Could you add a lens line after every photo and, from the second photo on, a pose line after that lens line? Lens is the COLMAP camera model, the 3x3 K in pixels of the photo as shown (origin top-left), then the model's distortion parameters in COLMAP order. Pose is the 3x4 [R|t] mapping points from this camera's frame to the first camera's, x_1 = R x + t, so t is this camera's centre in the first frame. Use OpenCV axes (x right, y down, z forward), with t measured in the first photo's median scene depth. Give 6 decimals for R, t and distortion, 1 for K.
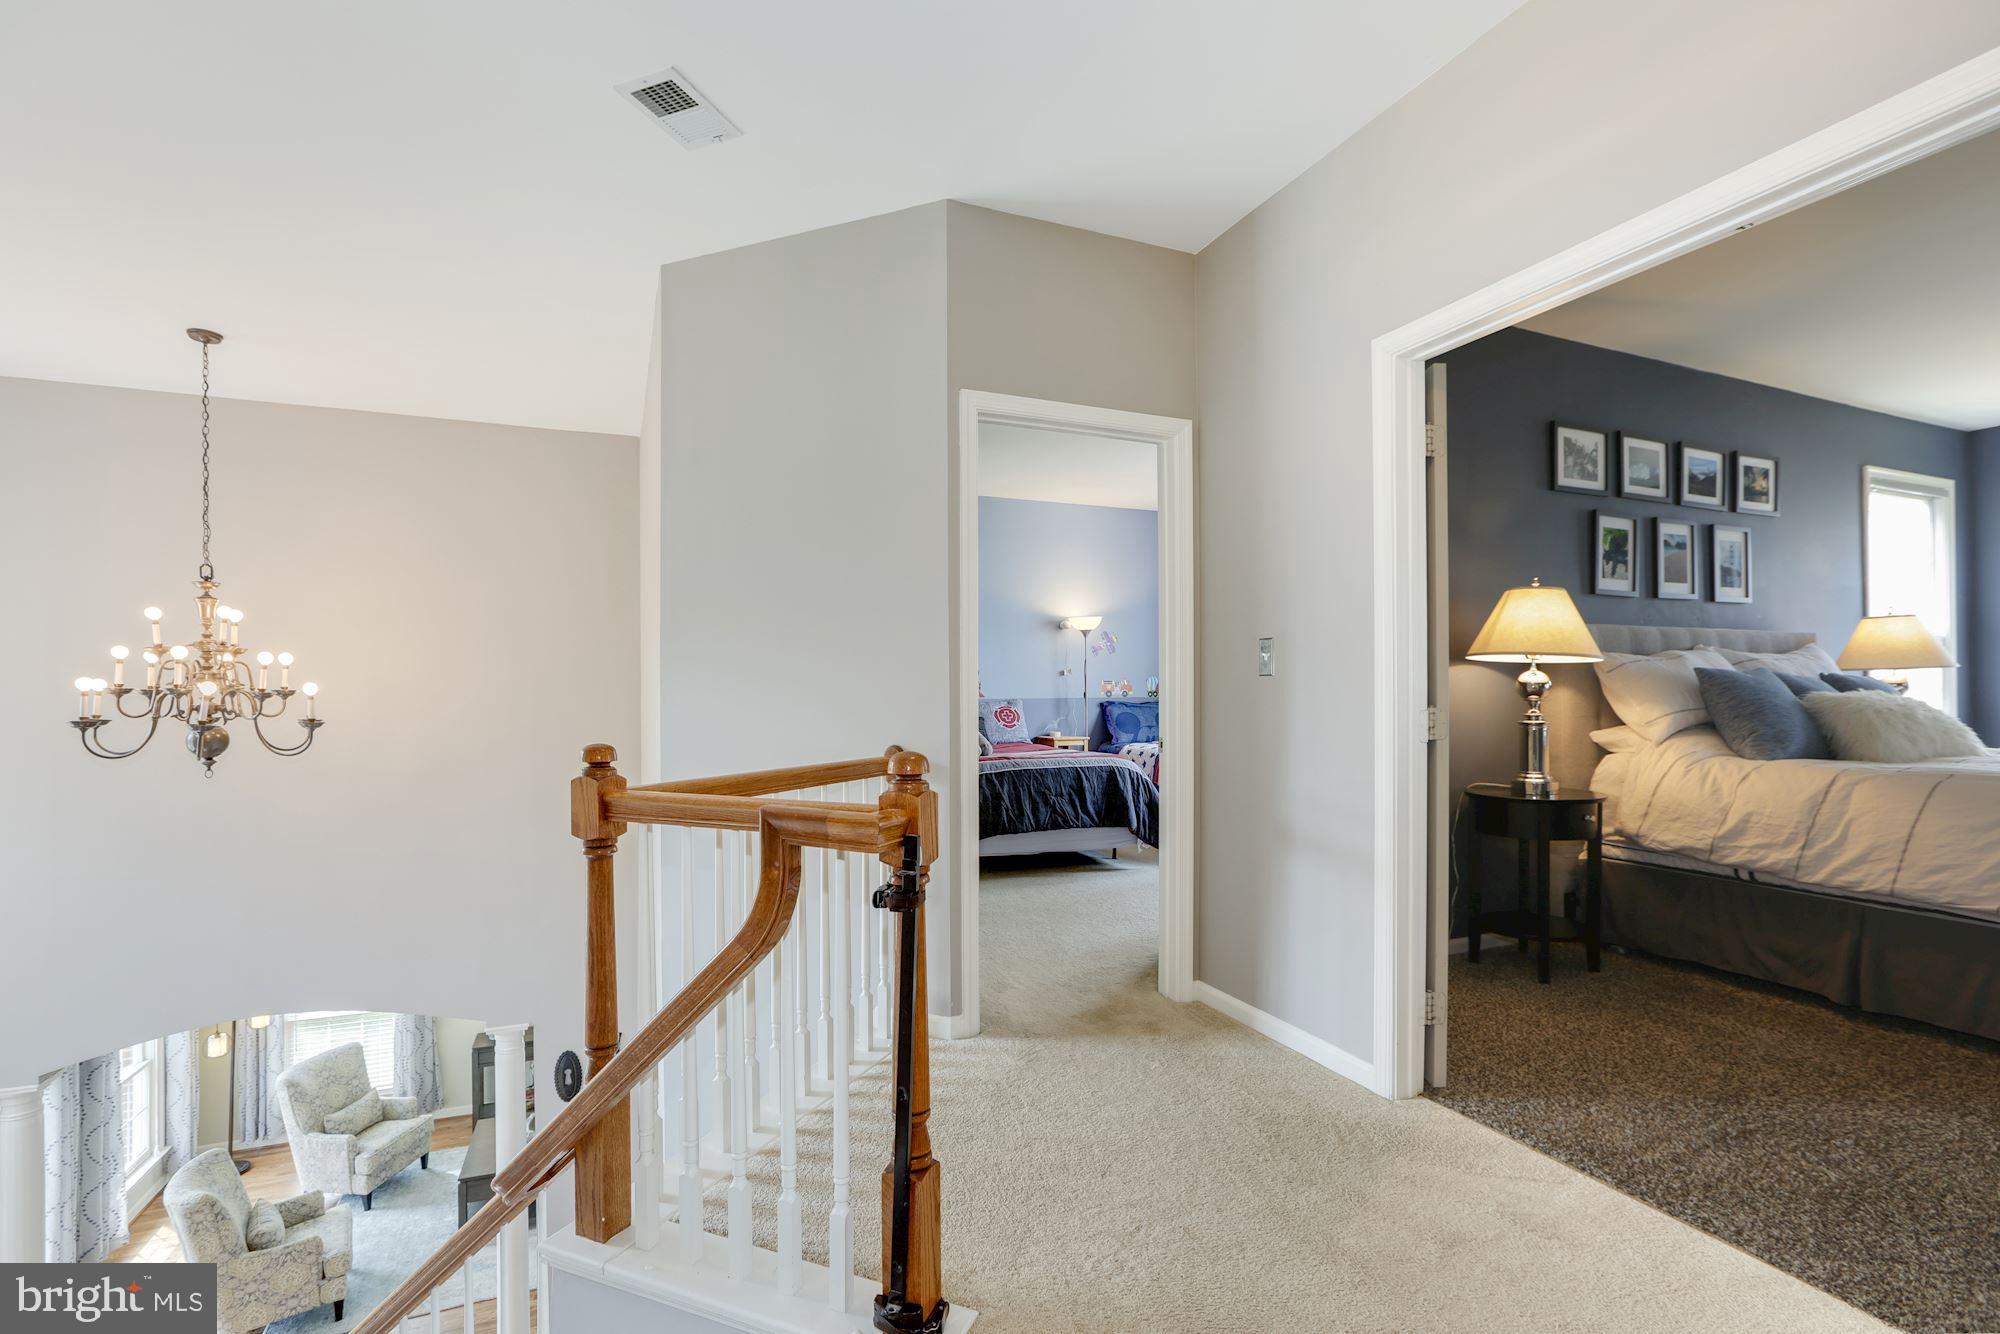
lens RADIAL K [[934.6, 0, 994.2], [0, 934.6, 682.3], [0, 0, 1]] dist [-0.007066, 0.005800]
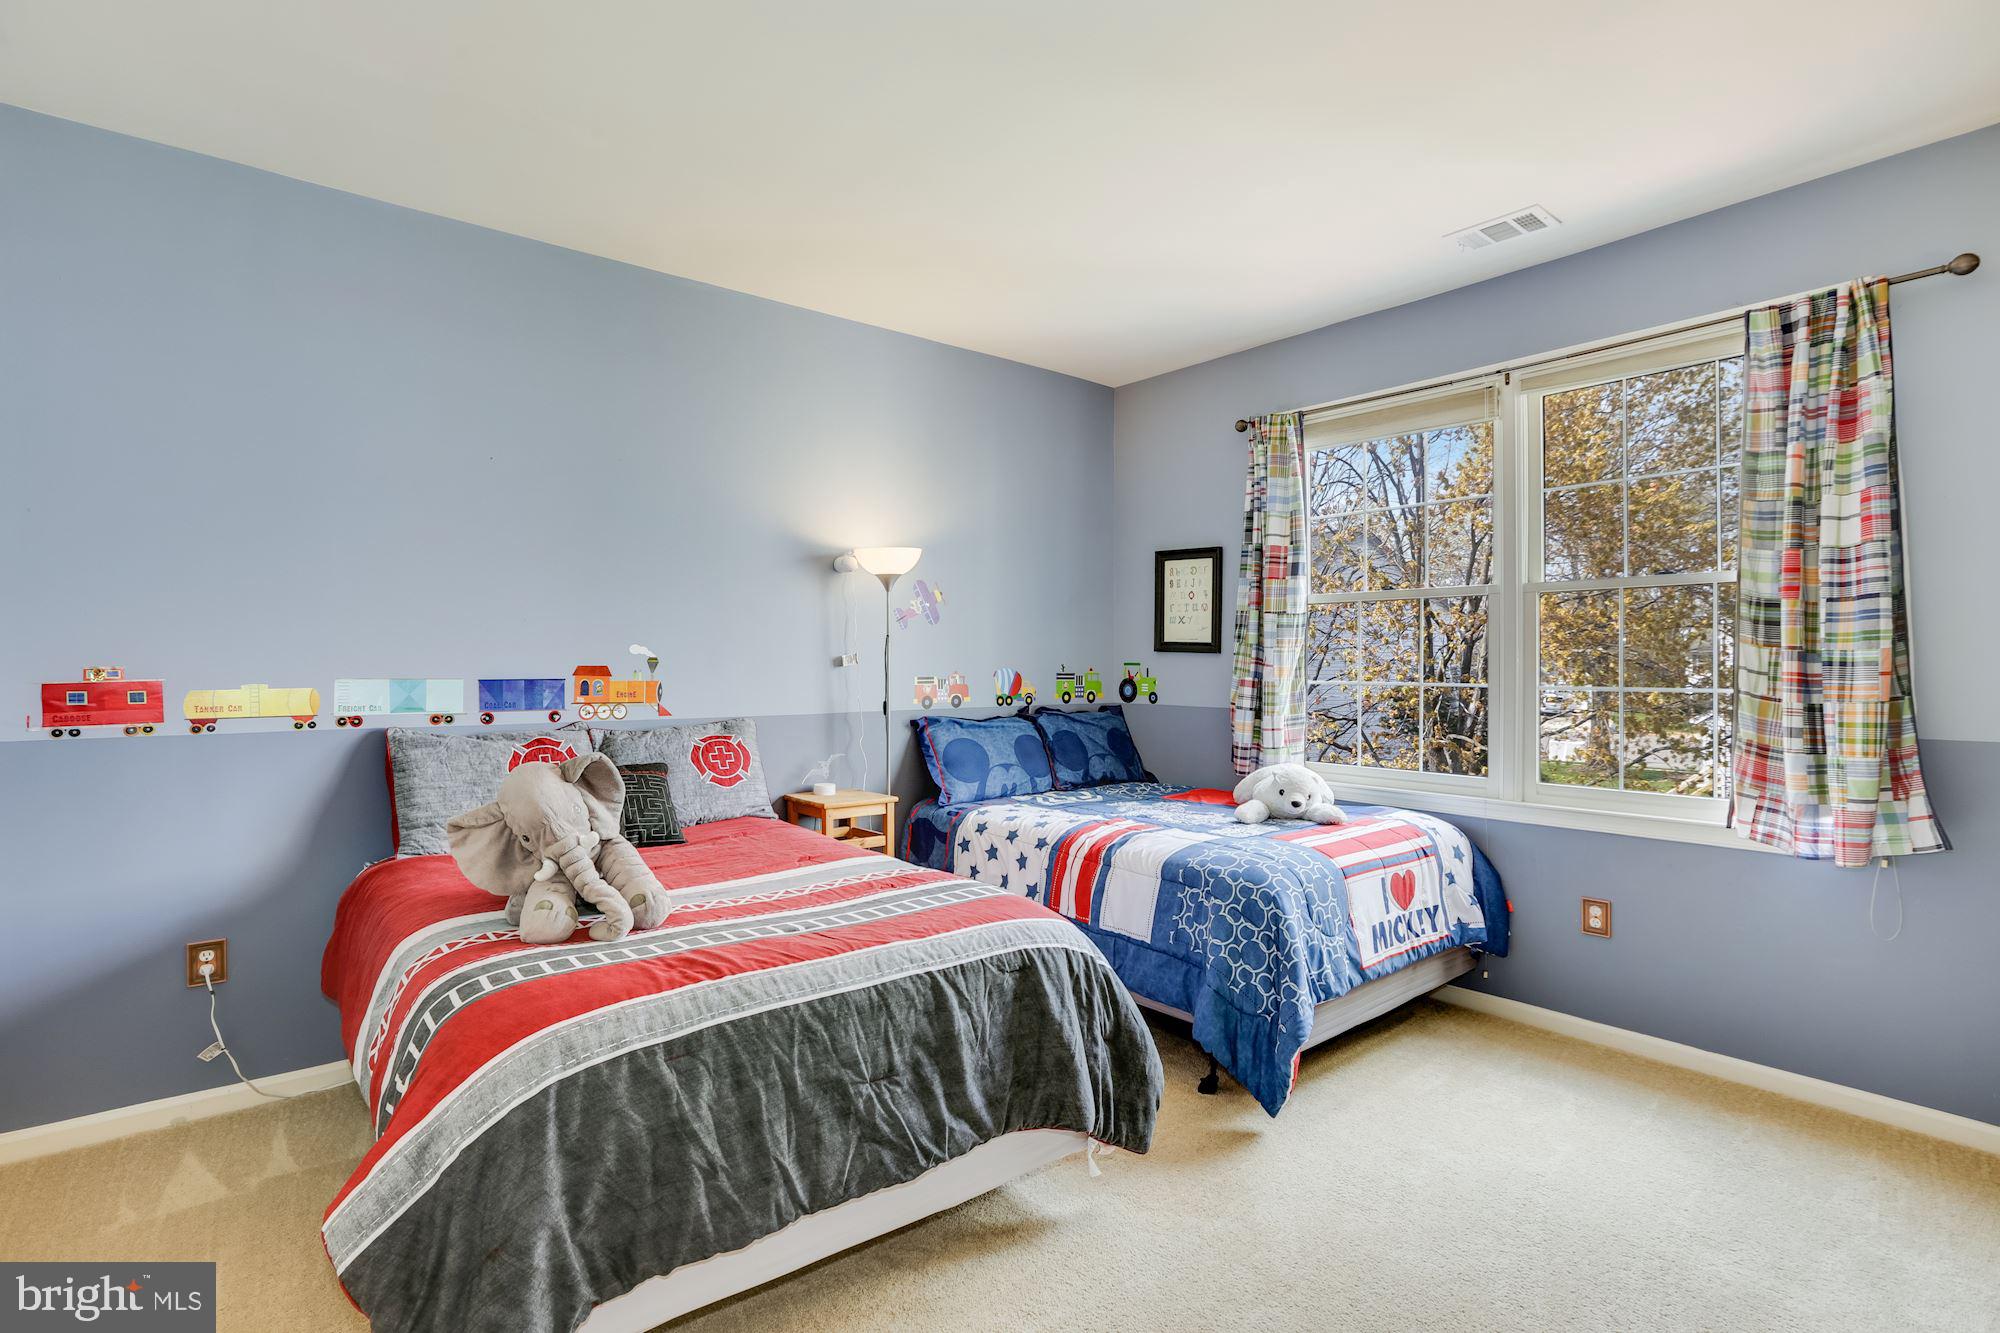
lens RADIAL K [[934.6, 0, 985.8], [0, 934.6, 663.5], [0, 0, 1]] dist [-0.007066, 0.005800]
pose [[0.960286, 0.005300, 0.278967, 0.010705], [-0.009779, 0.999845, 0.014666, -0.017778], [-0.278846, -0.016812, 0.960189, 0.527587]]
